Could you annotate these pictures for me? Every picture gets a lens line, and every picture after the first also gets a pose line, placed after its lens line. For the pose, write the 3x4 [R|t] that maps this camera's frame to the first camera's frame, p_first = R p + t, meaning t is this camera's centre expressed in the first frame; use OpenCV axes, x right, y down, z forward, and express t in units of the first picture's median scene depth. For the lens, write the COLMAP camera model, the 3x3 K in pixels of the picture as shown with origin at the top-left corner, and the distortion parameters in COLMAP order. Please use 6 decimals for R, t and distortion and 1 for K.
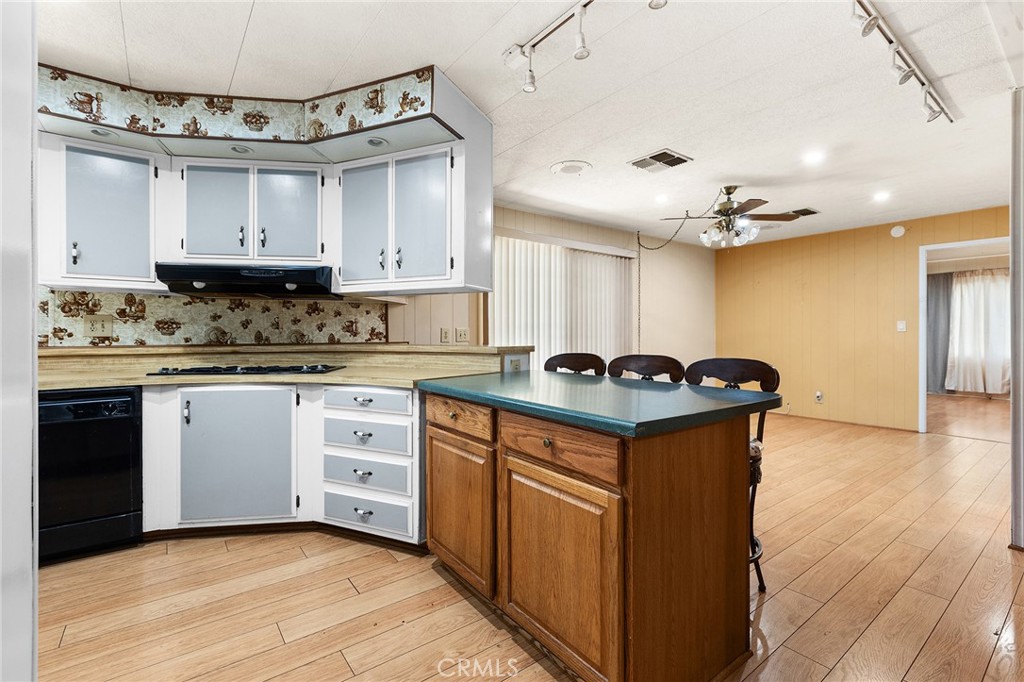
lens RADIAL K [[461.7, 0, 517.1], [0, 461.7, 332.0], [0, 0, 1]] dist [0.004017, -0.001174]
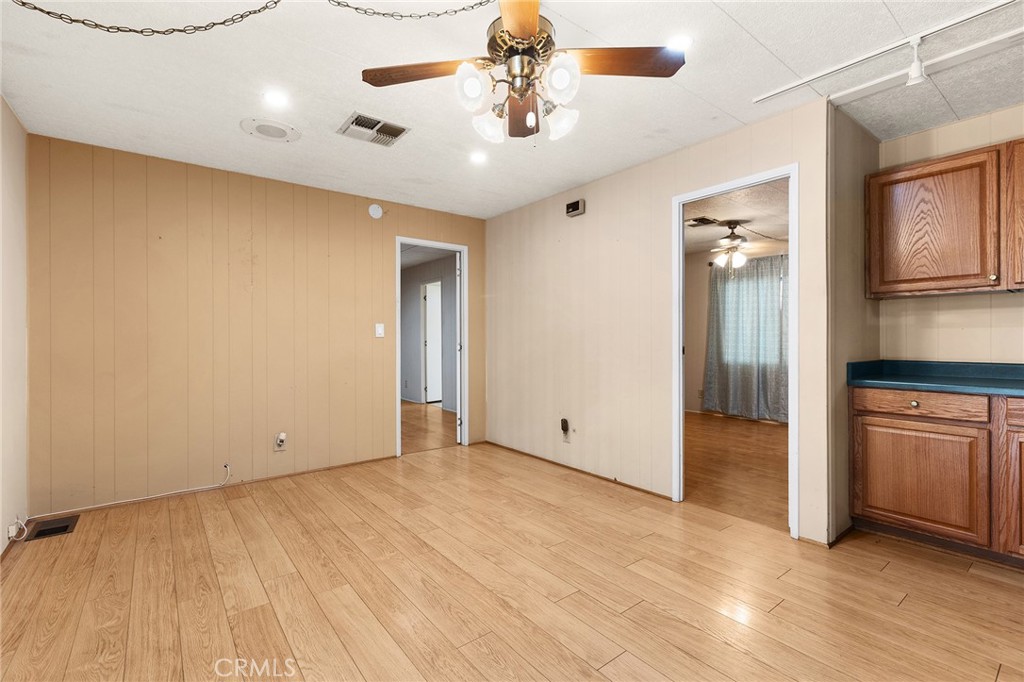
lens RADIAL K [[461.7, 0, 516.3], [0, 461.7, 339.2], [0, 0, 1]] dist [0.004017, -0.001174]
pose [[-0.006065, 0.000295, 0.999982, 0.043169], [0.001646, 0.999999, -0.000285, 0.006164], [-0.999980, 0.001645, -0.006066, 1.292515]]
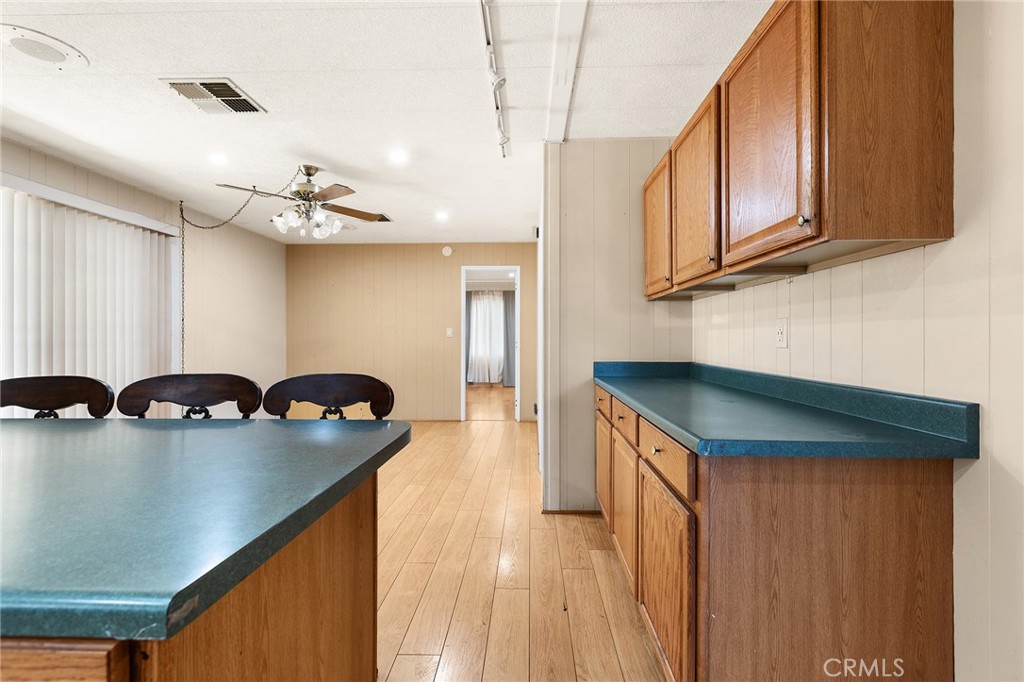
lens RADIAL K [[461.7, 0, 517.5], [0, 461.7, 336.9], [0, 0, 1]] dist [0.004017, -0.001174]
pose [[0.633189, 0.000597, 0.773997, 0.055540], [-0.000650, 1.000000, -0.000239, -0.001496], [-0.773997, -0.000352, 0.633189, 0.210111]]
